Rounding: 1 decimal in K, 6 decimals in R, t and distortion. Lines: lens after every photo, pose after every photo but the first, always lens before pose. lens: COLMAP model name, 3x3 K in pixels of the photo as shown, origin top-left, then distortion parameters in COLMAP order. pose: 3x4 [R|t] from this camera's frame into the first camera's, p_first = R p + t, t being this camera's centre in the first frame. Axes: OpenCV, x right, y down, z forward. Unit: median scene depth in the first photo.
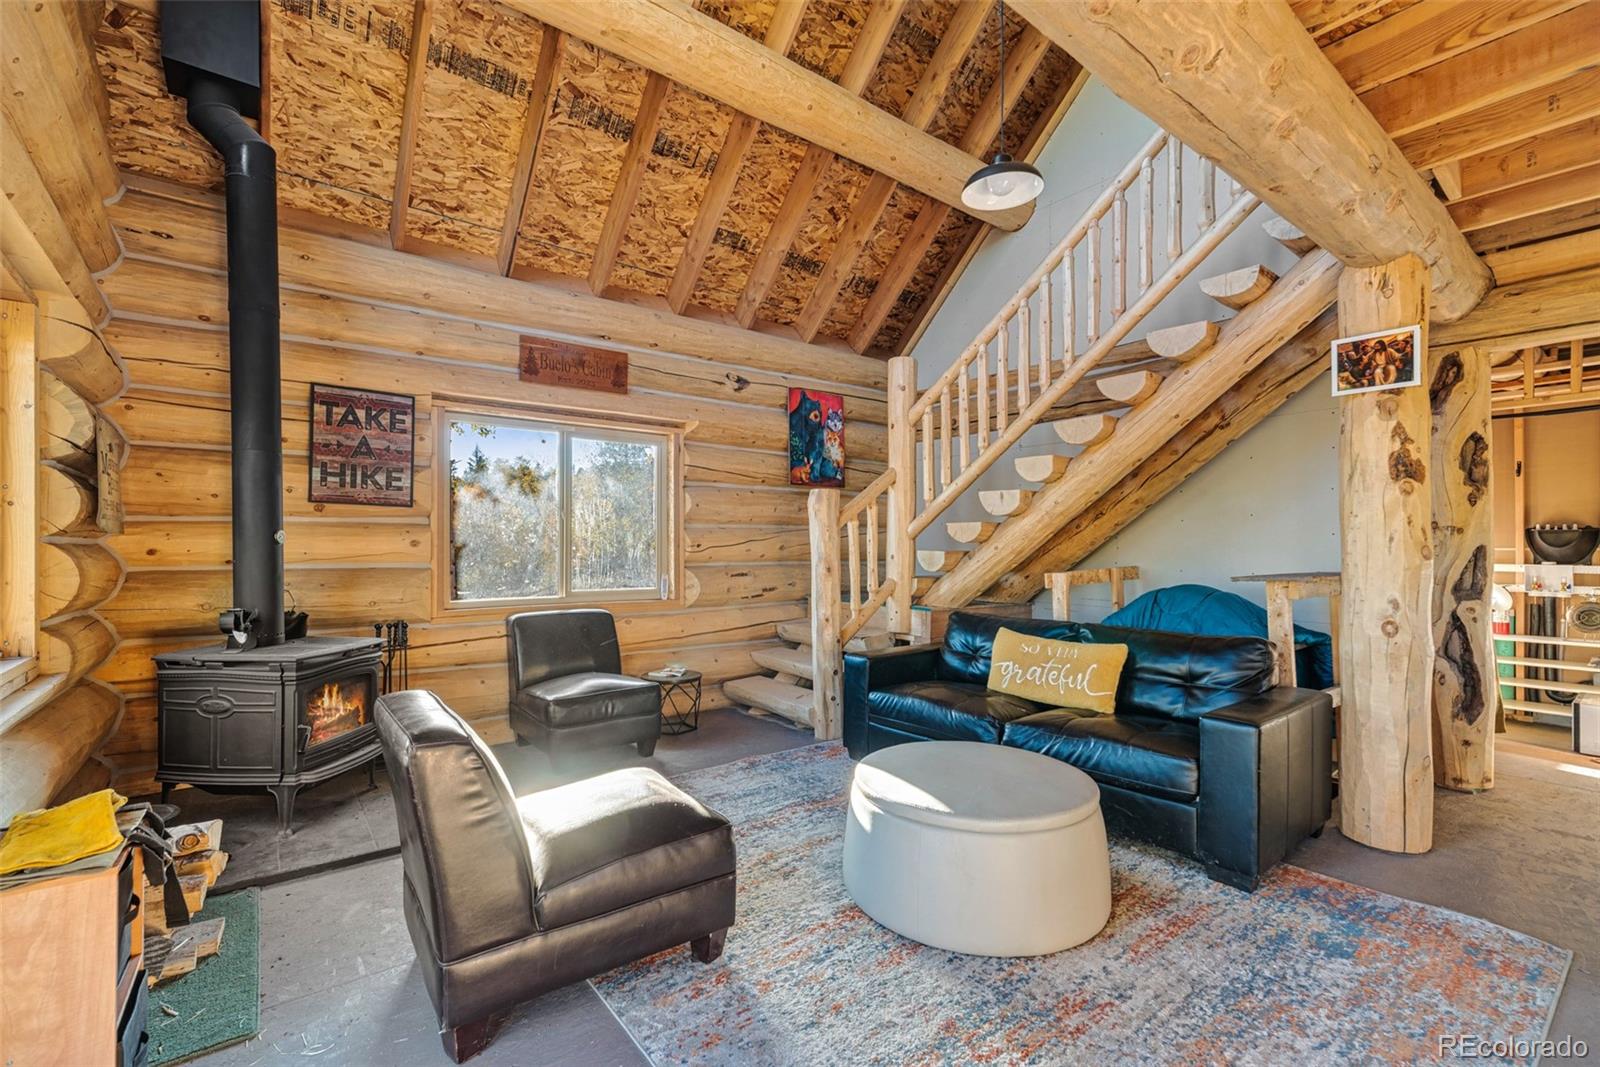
lens RADIAL K [[695.9, 0, 796.6], [0, 695.9, 544.9], [0, 0, 1]] dist [0.008307, -0.000022]
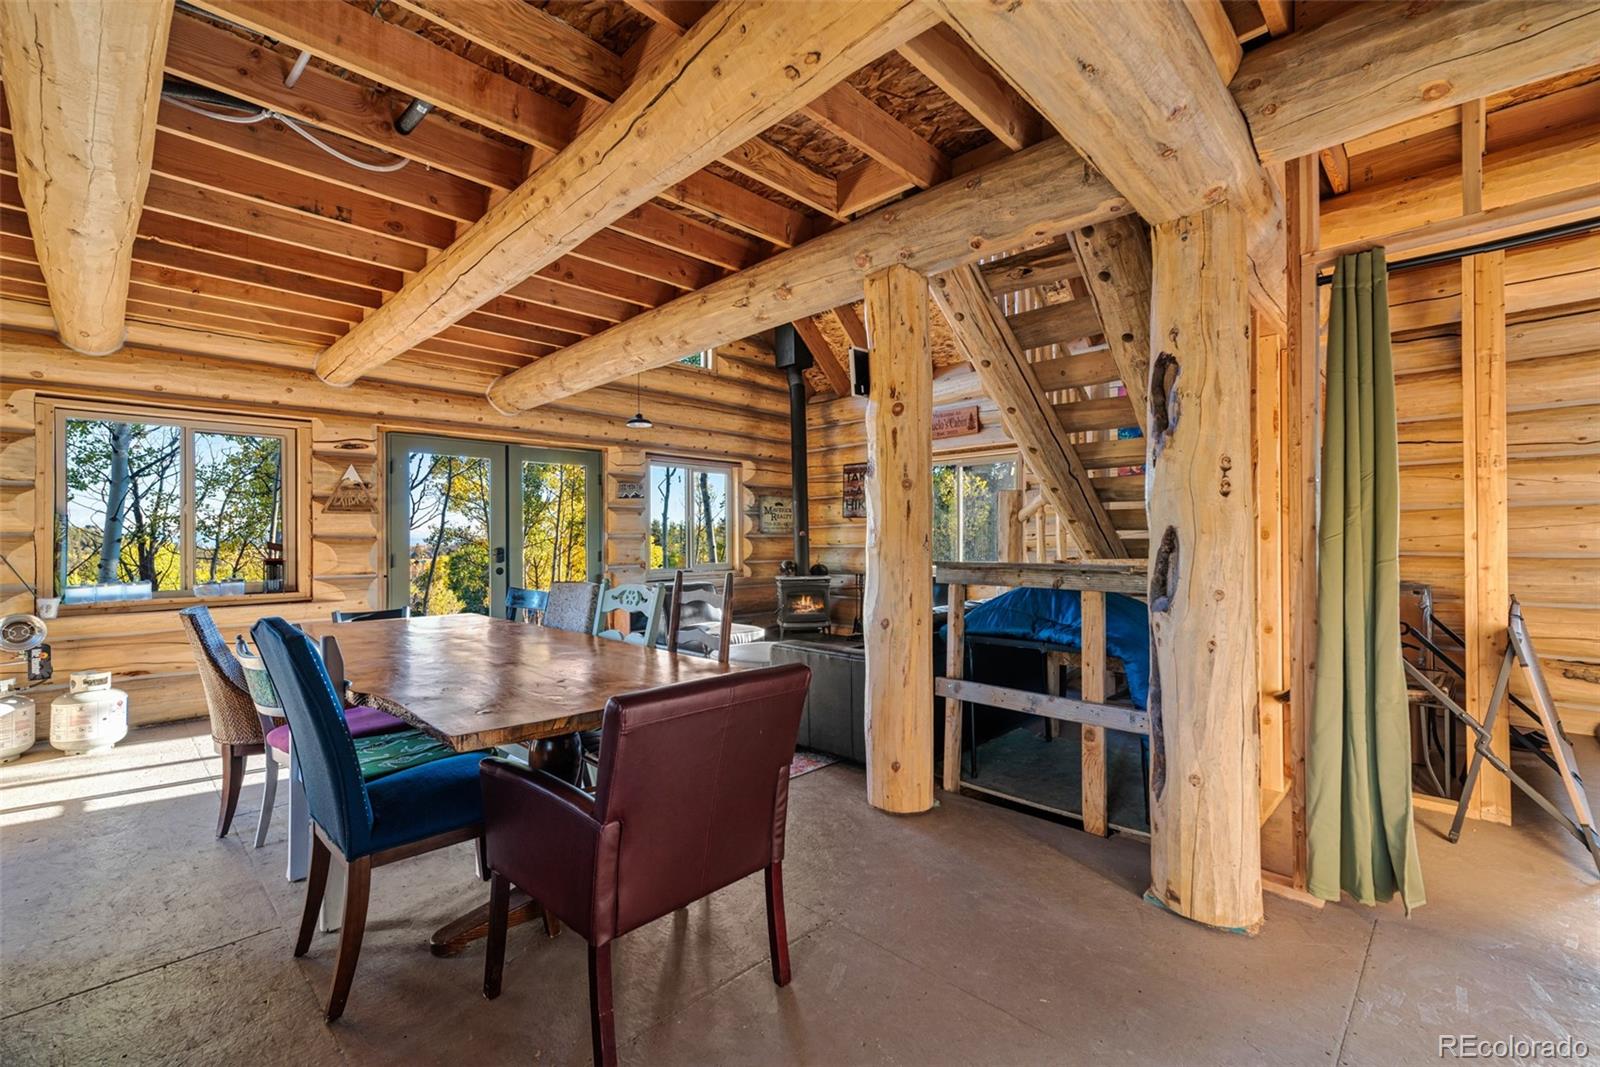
lens RADIAL K [[695.9, 0, 795.3], [0, 695.9, 534.7], [0, 0, 1]] dist [0.008307, -0.000022]
pose [[0.132423, -0.010164, -0.991141, 1.335670], [0.009514, 0.999914, -0.008983, 0.010507], [0.991148, -0.008240, 0.132508, 0.481424]]
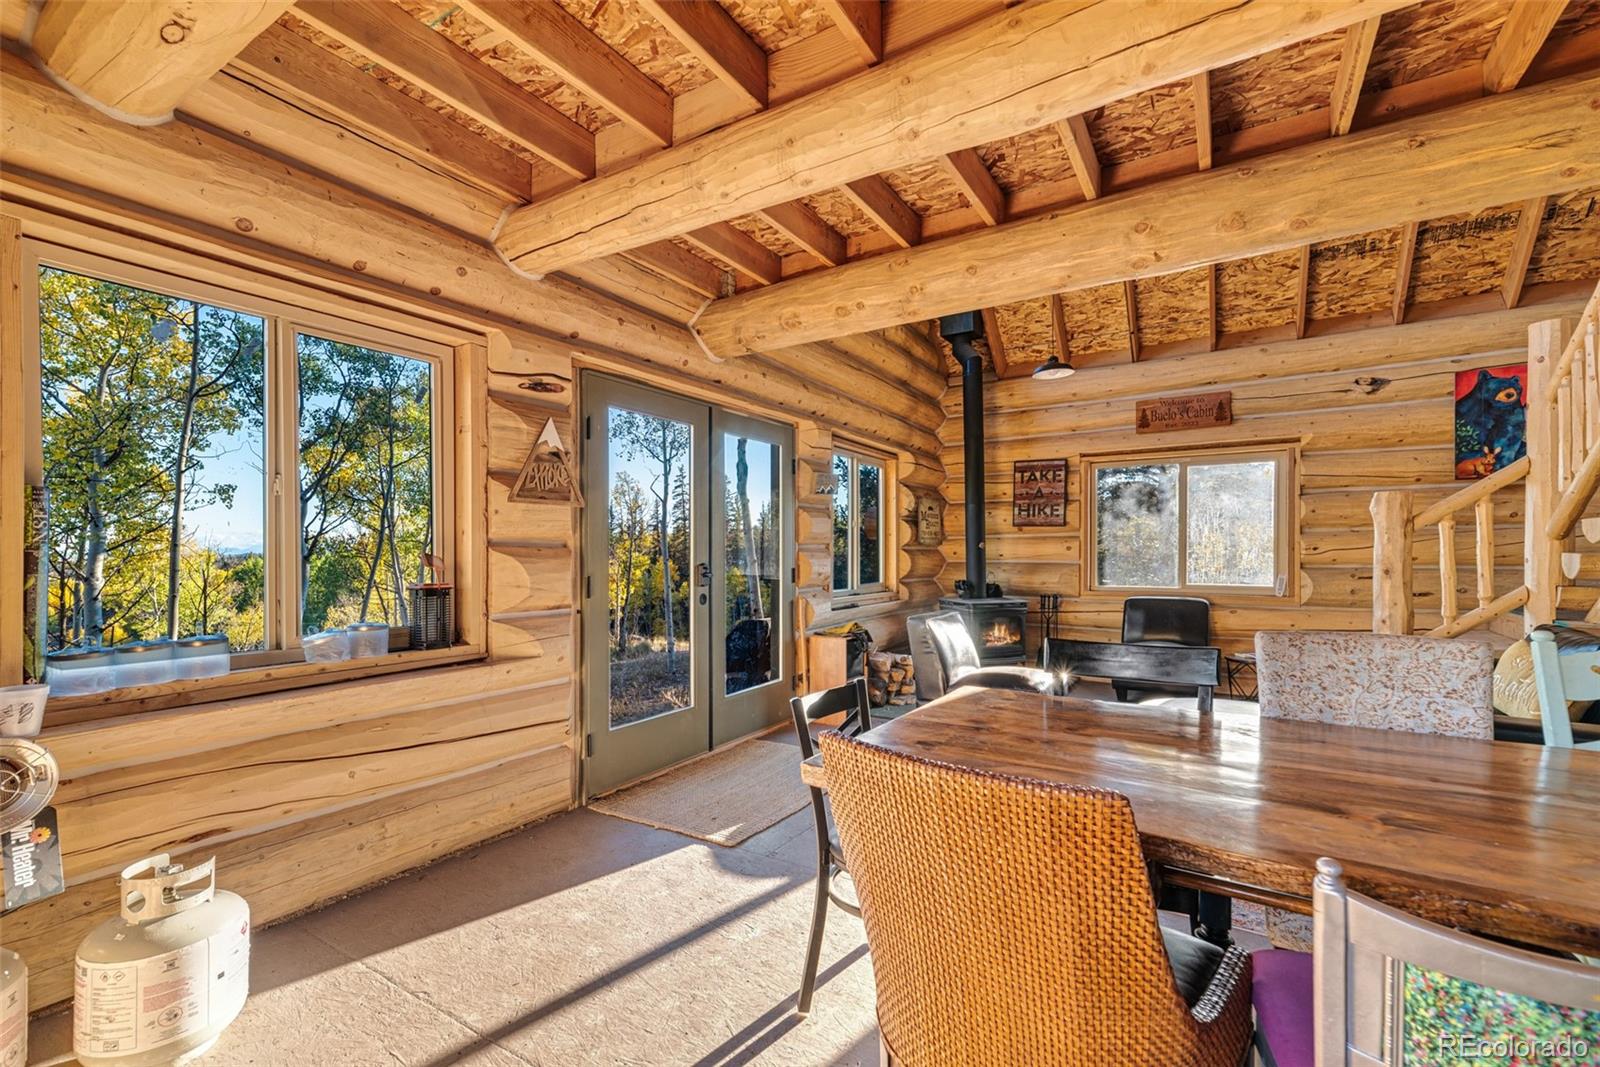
lens RADIAL K [[695.9, 0, 793.3], [0, 695.9, 556.2], [0, 0, 1]] dist [0.008307, -0.000022]
pose [[0.338832, 0.004198, -0.940838, 0.743360], [0.003307, 0.999979, 0.005653, 0.004814], [0.940841, -0.005027, 0.338811, -0.154153]]
